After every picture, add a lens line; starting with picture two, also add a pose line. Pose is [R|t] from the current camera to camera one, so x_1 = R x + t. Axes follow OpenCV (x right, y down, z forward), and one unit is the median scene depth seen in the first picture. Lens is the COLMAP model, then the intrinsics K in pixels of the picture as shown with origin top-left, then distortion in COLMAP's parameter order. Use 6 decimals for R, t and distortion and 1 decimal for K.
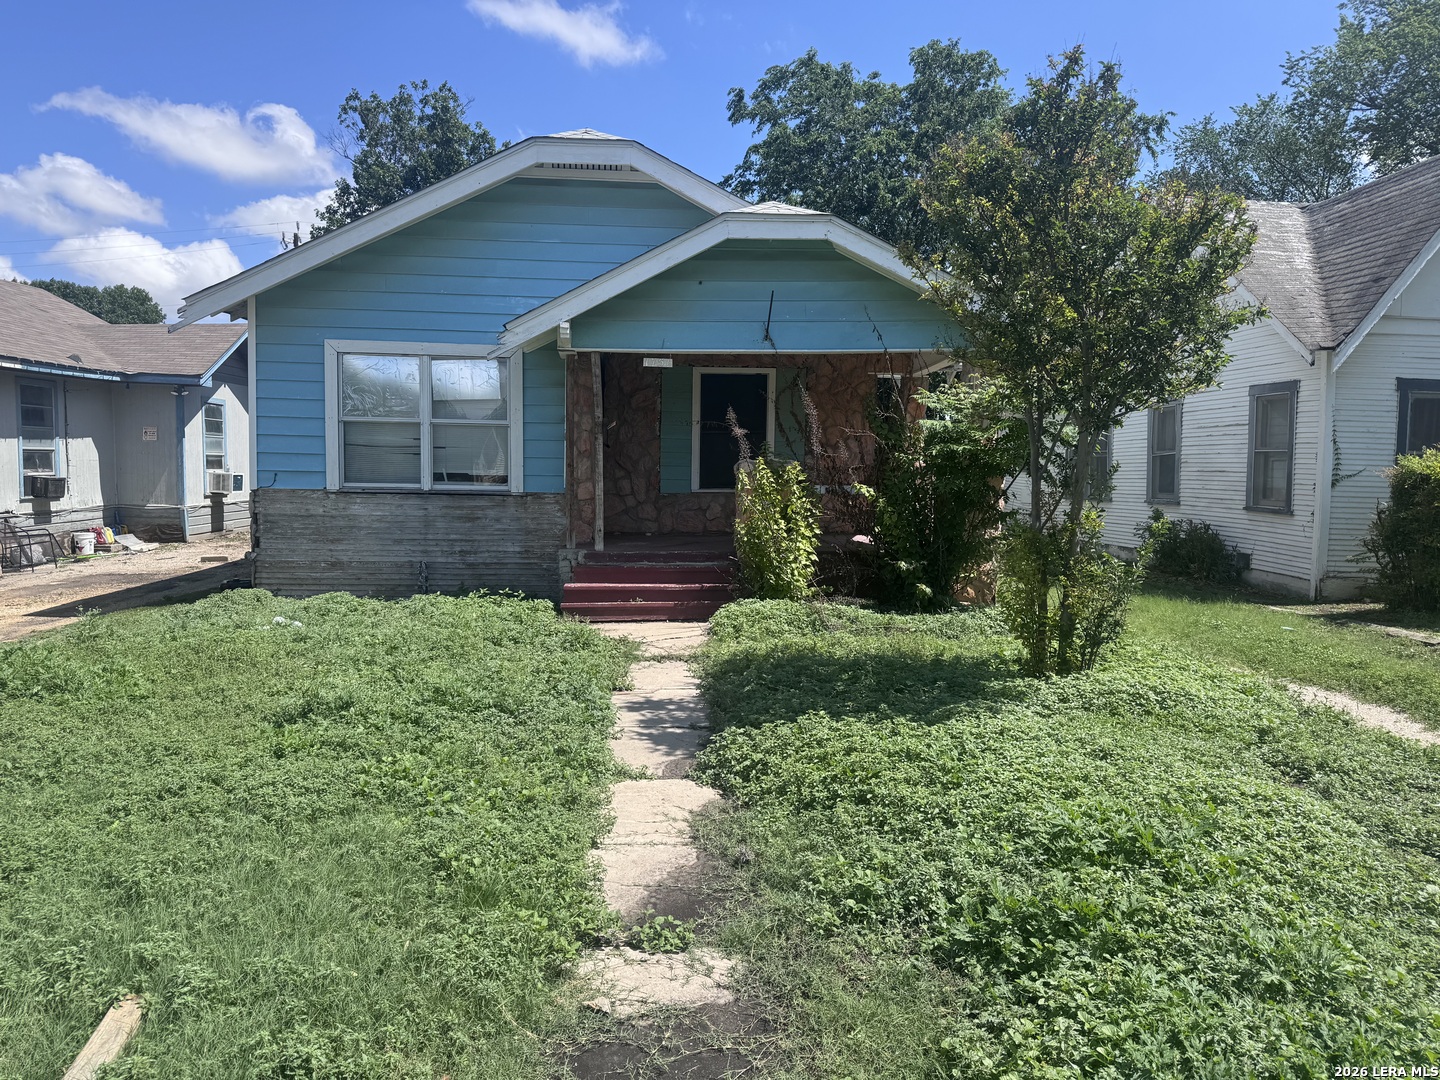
lens RADIAL K [[993.5, 0, 731.0], [0, 993.5, 507.5], [0, 0, 1]] dist [0.099692, -0.115446]
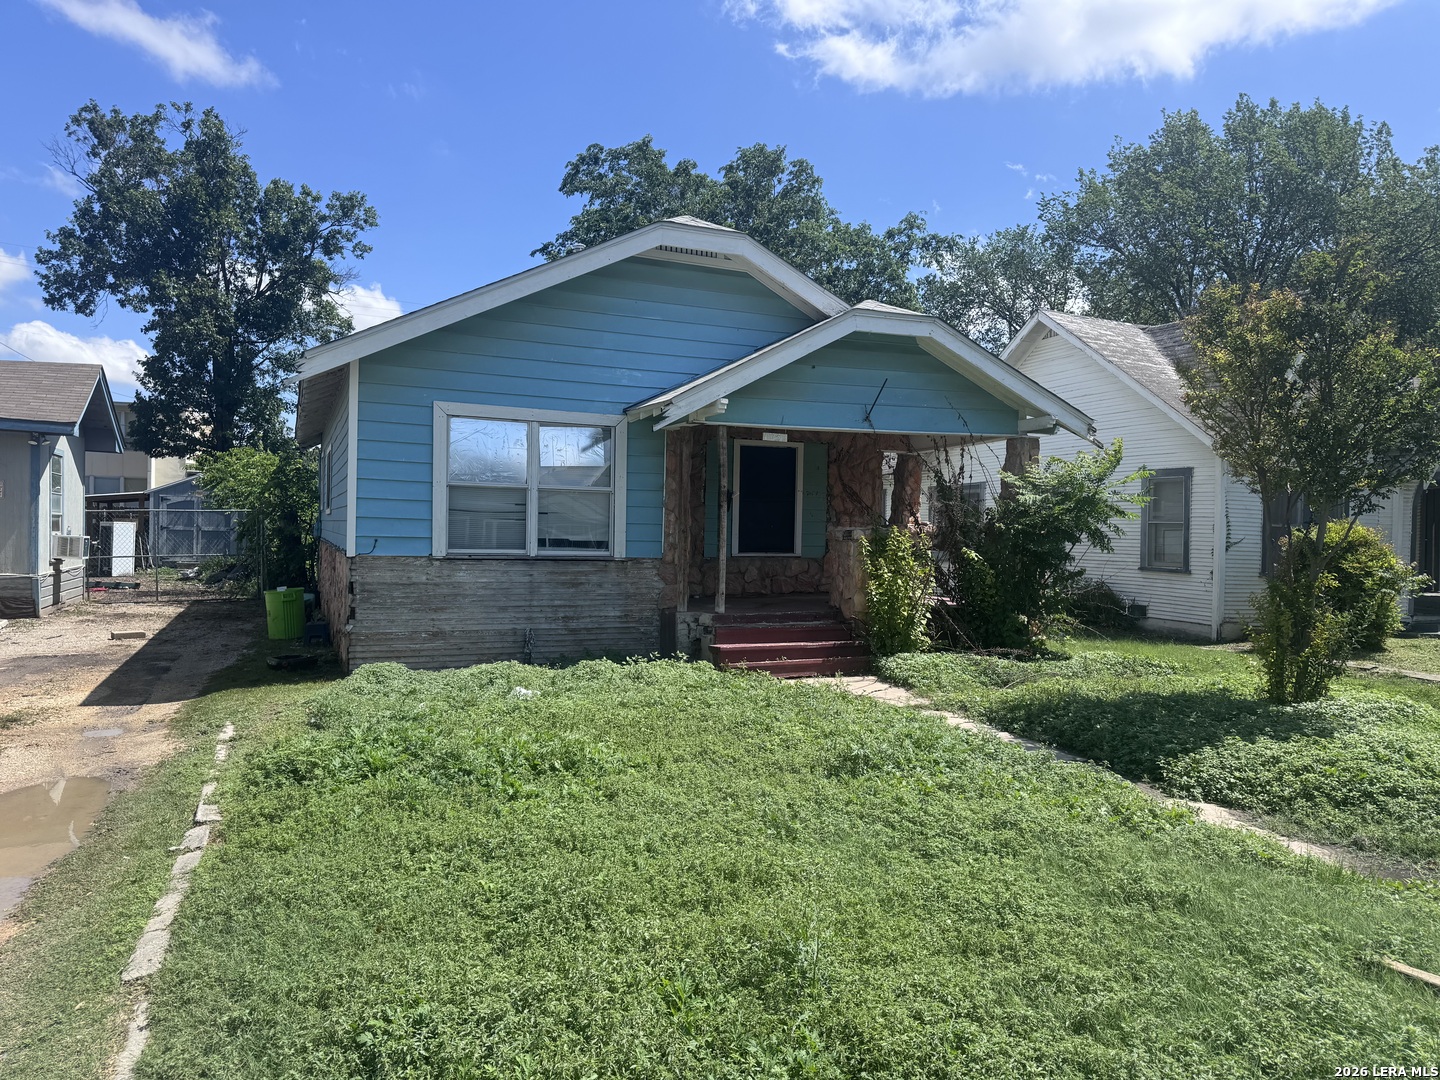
lens RADIAL K [[993.5, 0, 731.0], [0, 993.5, 507.5], [0, 0, 1]] dist [0.099692, -0.115446]
pose [[0.944259, 0.012353, 0.328972, -0.443046], [0.007269, 0.998270, -0.058351, -0.006217], [-0.329123, 0.057490, 0.942535, 0.002237]]
